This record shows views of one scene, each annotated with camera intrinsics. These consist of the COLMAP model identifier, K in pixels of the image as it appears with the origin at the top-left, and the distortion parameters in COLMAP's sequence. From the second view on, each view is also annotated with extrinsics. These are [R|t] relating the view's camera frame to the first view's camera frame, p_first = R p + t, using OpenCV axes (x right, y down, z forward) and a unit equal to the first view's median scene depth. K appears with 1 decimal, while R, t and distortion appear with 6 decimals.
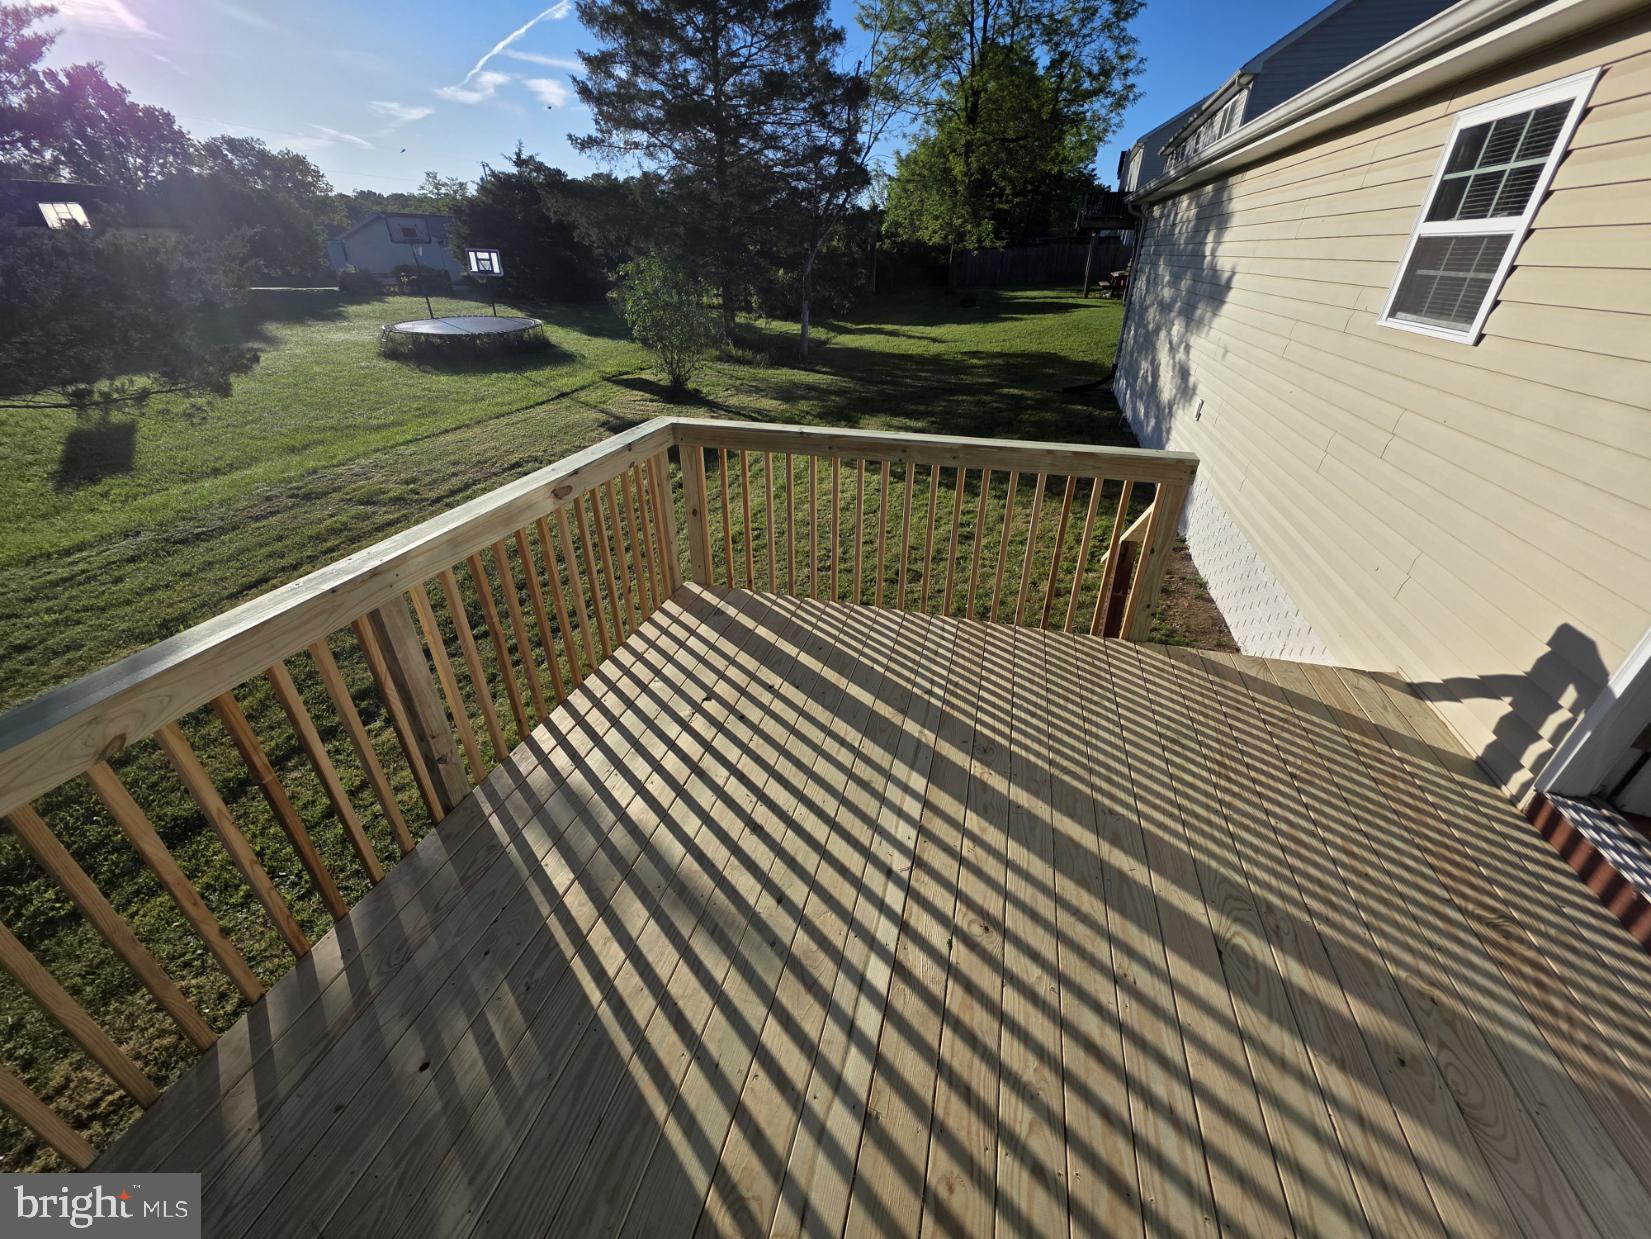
lens RADIAL K [[656.1, 0, 827.1], [0, 656.1, 617.8], [0, 0, 1]] dist [-0.000170, -0.000011]
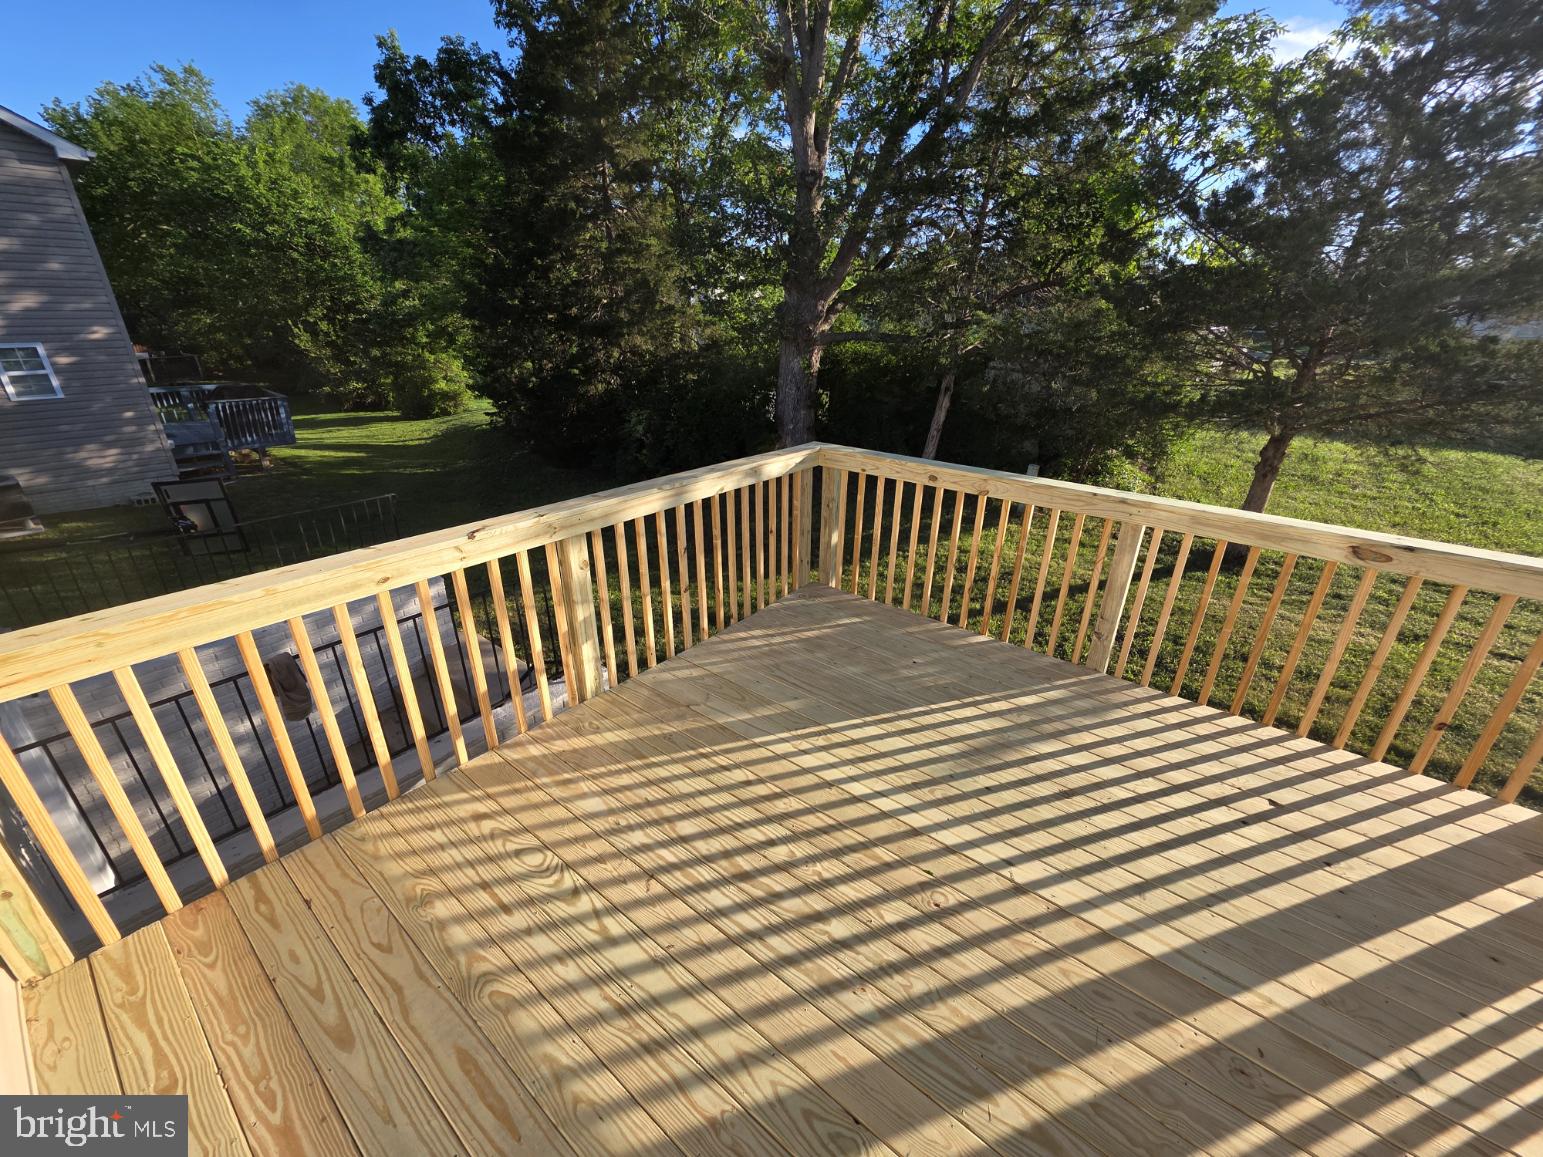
lens RADIAL K [[613.2, 0, 775.4], [0, 613.2, 576.9], [0, 0, 1]] dist [-0.000170, -0.000011]
pose [[-0.398477, 0.353842, -0.846174, 0.689199], [-0.466570, 0.716089, 0.519161, -0.214472], [0.789638, 0.601674, -0.120253, 0.398763]]
